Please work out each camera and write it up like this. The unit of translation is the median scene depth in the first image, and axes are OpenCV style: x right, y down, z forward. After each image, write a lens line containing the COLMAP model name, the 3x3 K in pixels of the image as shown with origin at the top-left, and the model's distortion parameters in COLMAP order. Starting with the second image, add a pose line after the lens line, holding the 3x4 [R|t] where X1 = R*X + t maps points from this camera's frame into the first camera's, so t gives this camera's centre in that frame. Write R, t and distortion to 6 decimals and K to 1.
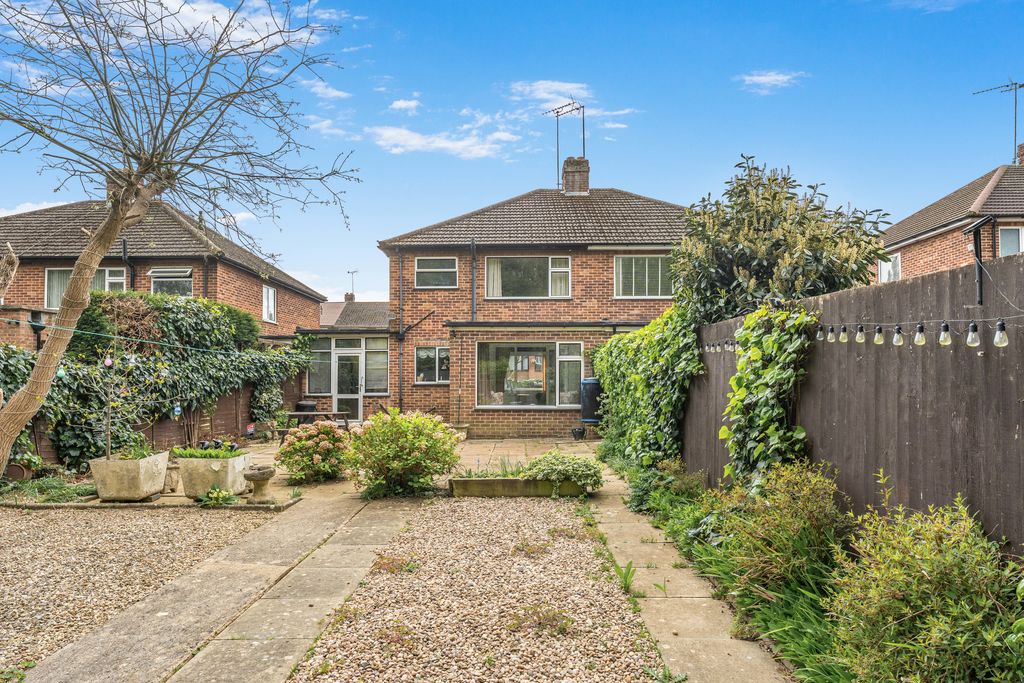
lens RADIAL K [[545.6, 0, 512.0], [0, 545.6, 341.5], [0, 0, 1]] dist [-0.000944, -0.000599]
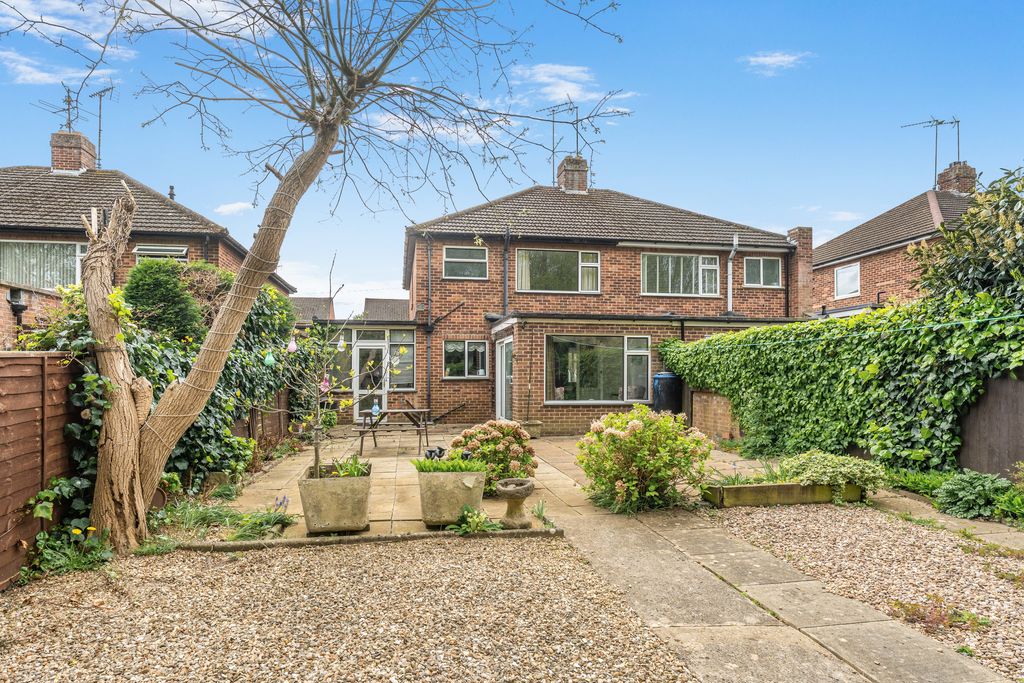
lens RADIAL K [[514.7, 0, 512.0], [0, 514.7, 349.7], [0, 0, 1]] dist [-0.000892, 0.000192]
pose [[0.986139, 0.010333, 0.165600, -0.208198], [-0.013338, 0.999766, 0.017046, 0.009790], [-0.165385, -0.019019, 0.986046, 0.094378]]
